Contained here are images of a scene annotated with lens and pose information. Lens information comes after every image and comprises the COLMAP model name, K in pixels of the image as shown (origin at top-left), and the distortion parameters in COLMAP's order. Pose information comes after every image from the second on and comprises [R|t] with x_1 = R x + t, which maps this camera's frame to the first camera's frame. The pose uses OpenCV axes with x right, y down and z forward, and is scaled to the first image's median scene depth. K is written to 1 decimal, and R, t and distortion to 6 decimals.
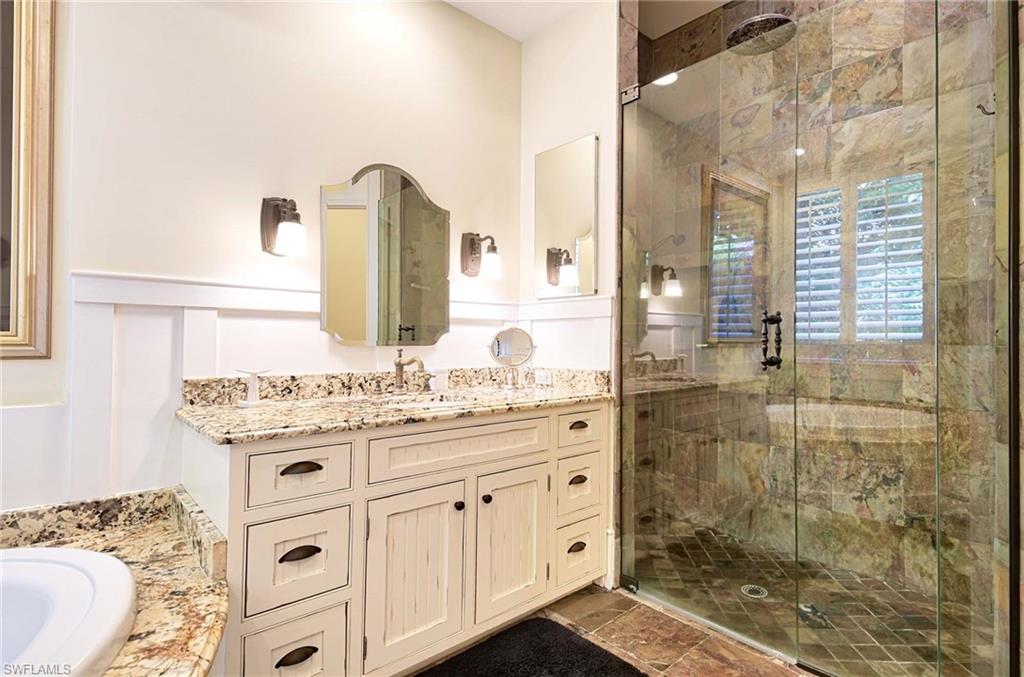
lens RADIAL K [[410.1, 0, 511.3], [0, 410.1, 344.0], [0, 0, 1]] dist [-0.000144, -0.000464]
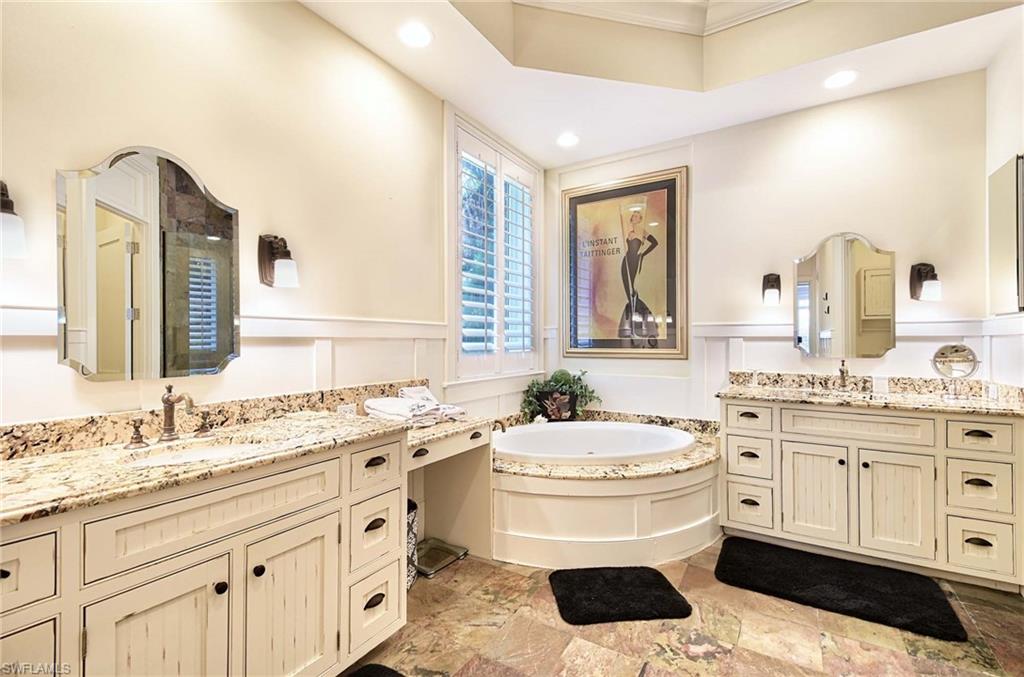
lens RADIAL K [[456.7, 0, 501.8], [0, 456.7, 341.8], [0, 0, 1]] dist [-0.000384, -0.000894]
pose [[0.179629, -0.003747, -0.983727, 1.286426], [0.011142, 0.999936, -0.001774, -0.074227], [0.983671, -0.010642, 0.179660, -0.562780]]
